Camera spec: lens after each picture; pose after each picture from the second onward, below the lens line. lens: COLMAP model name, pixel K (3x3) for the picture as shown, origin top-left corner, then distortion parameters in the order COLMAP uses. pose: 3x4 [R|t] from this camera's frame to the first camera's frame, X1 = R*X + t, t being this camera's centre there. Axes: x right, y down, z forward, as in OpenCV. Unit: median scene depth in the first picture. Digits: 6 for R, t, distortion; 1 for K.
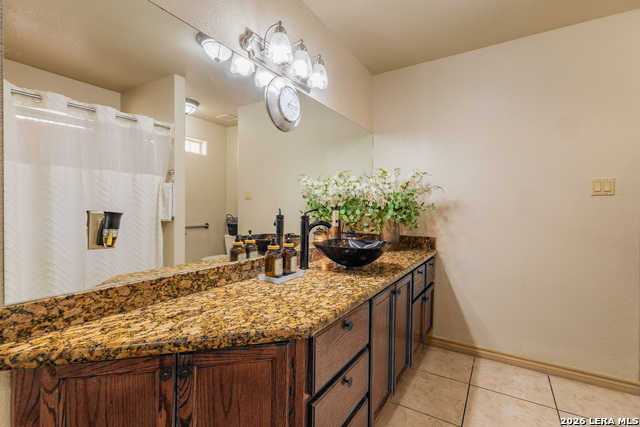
lens RADIAL K [[294.7, 0, 318.4], [0, 294.7, 214.3], [0, 0, 1]] dist [0.001683, 0.002111]
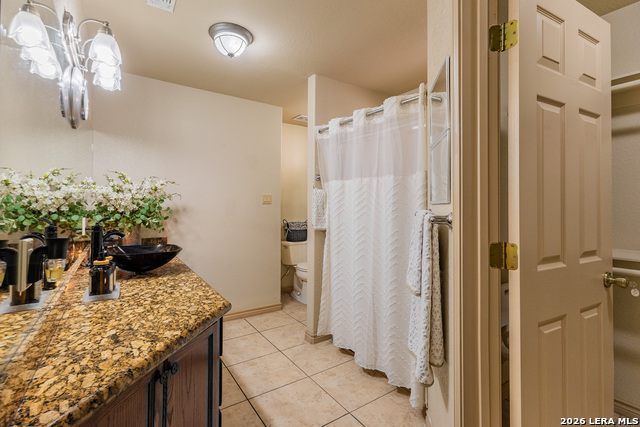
lens RADIAL K [[294.7, 0, 321.1], [0, 294.7, 210.5], [0, 0, 1]] dist [0.001683, 0.002111]
pose [[0.397733, -0.012685, 0.917414, -0.961618], [0.011574, 0.999894, 0.008807, -0.067060], [-0.917428, 0.007115, 0.397838, 0.006442]]
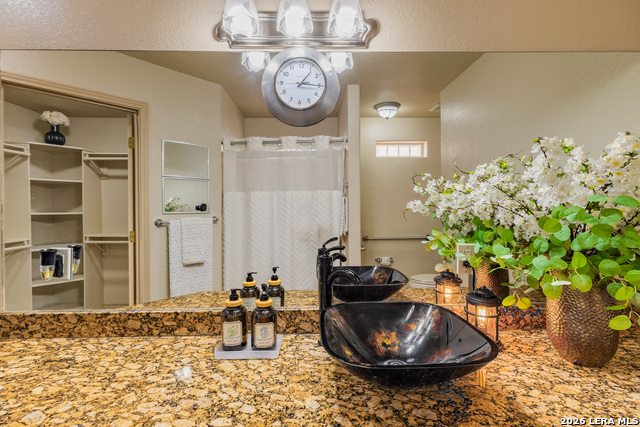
lens RADIAL K [[294.7, 0, 316.8], [0, 294.7, 210.7], [0, 0, 1]] dist [0.001683, 0.002111]
pose [[0.542899, -0.010556, -0.839732, 0.716129], [-0.002540, 0.999896, -0.014212, -0.124527], [0.839794, 0.009849, 0.542815, 1.048978]]
